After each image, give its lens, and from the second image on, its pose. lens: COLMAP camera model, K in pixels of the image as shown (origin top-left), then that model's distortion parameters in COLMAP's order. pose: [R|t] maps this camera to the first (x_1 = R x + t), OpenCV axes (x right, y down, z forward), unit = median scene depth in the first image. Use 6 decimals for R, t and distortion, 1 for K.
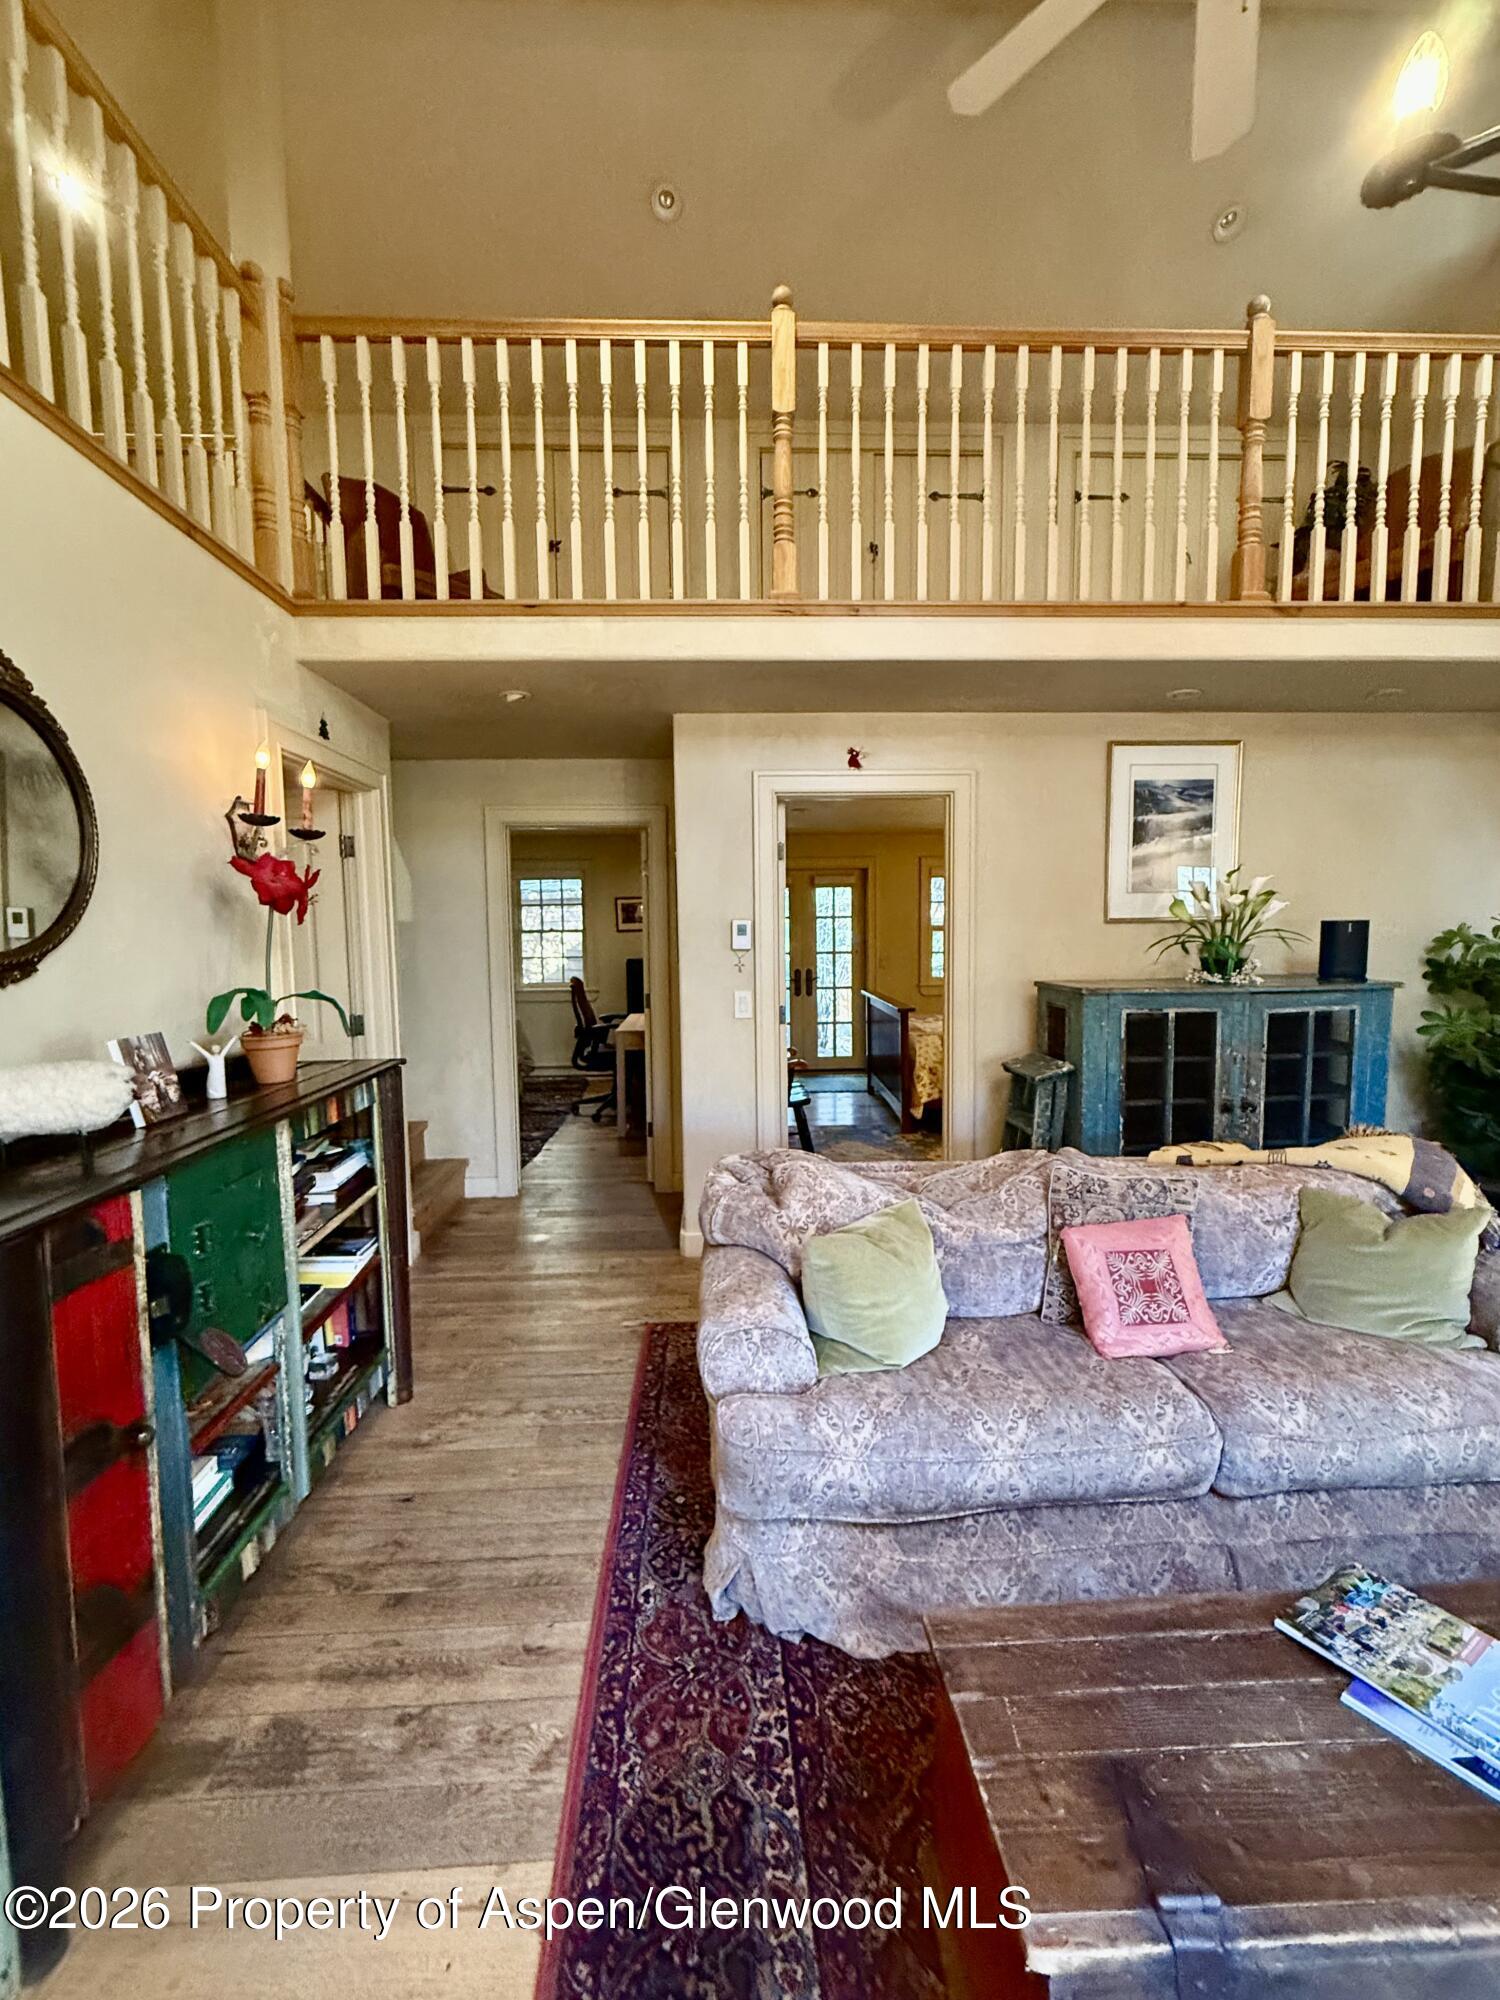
lens RADIAL K [[848.6, 0, 733.2], [0, 848.6, 993.2], [0, 0, 1]] dist [-0.000169, 0.000430]
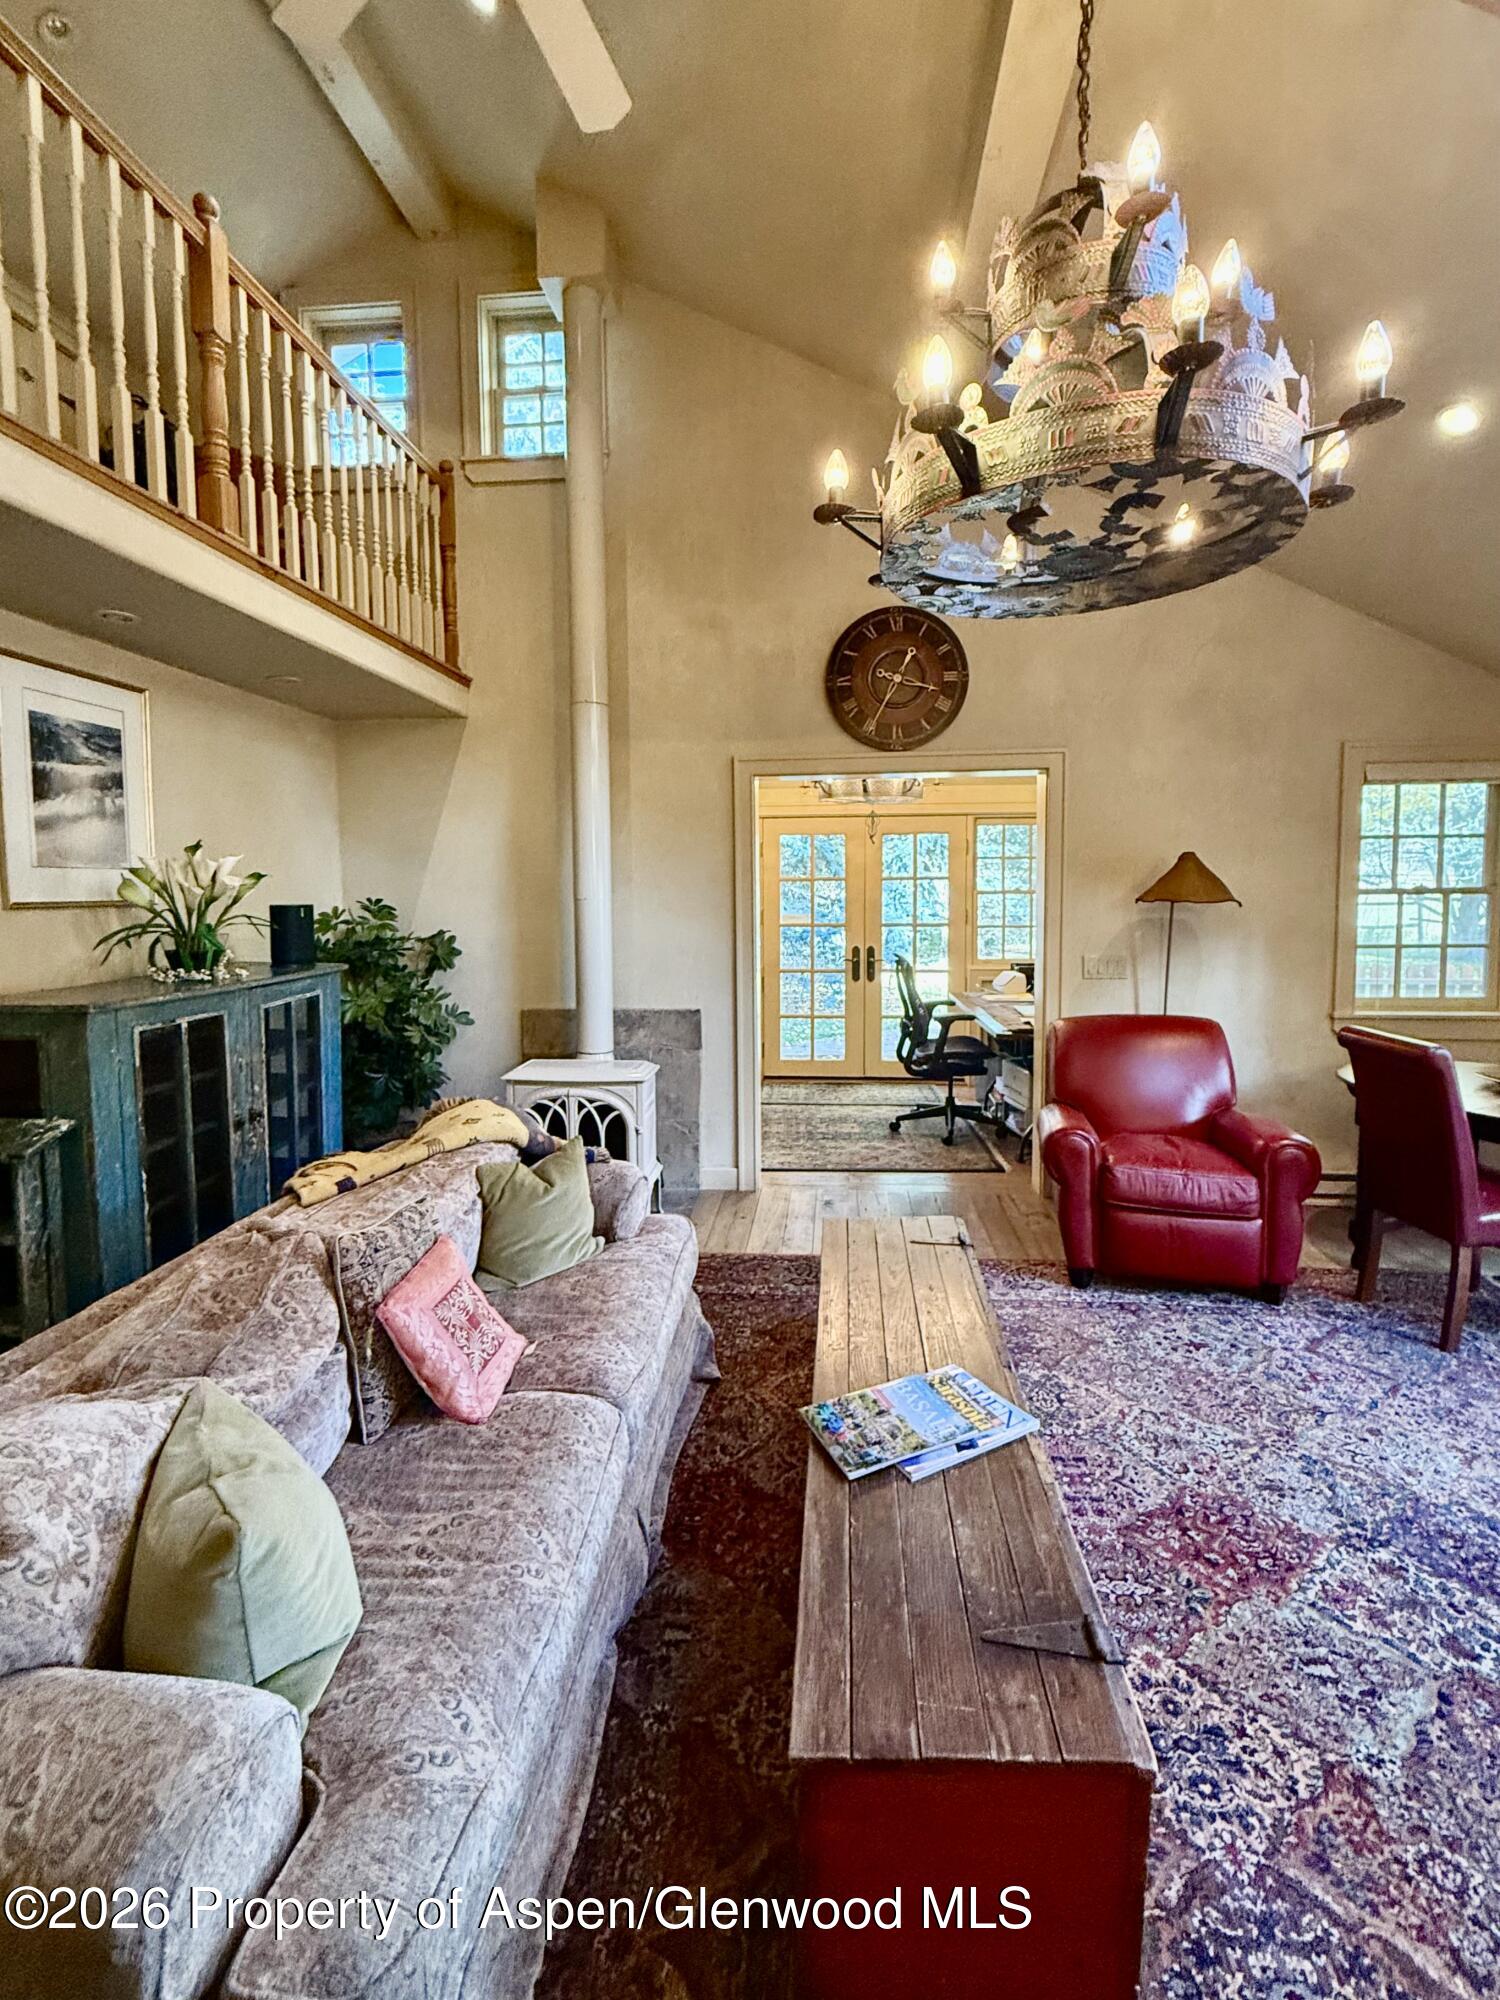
lens RADIAL K [[890.3, 0, 780.8], [0, 890.3, 935.3], [0, 0, 1]] dist [-0.000694, 0.000149]
pose [[0.100622, -0.040835, 0.994086, -0.247325], [0.080974, 0.996179, 0.032725, -0.039751], [-0.991624, 0.077202, 0.103544, 0.349900]]
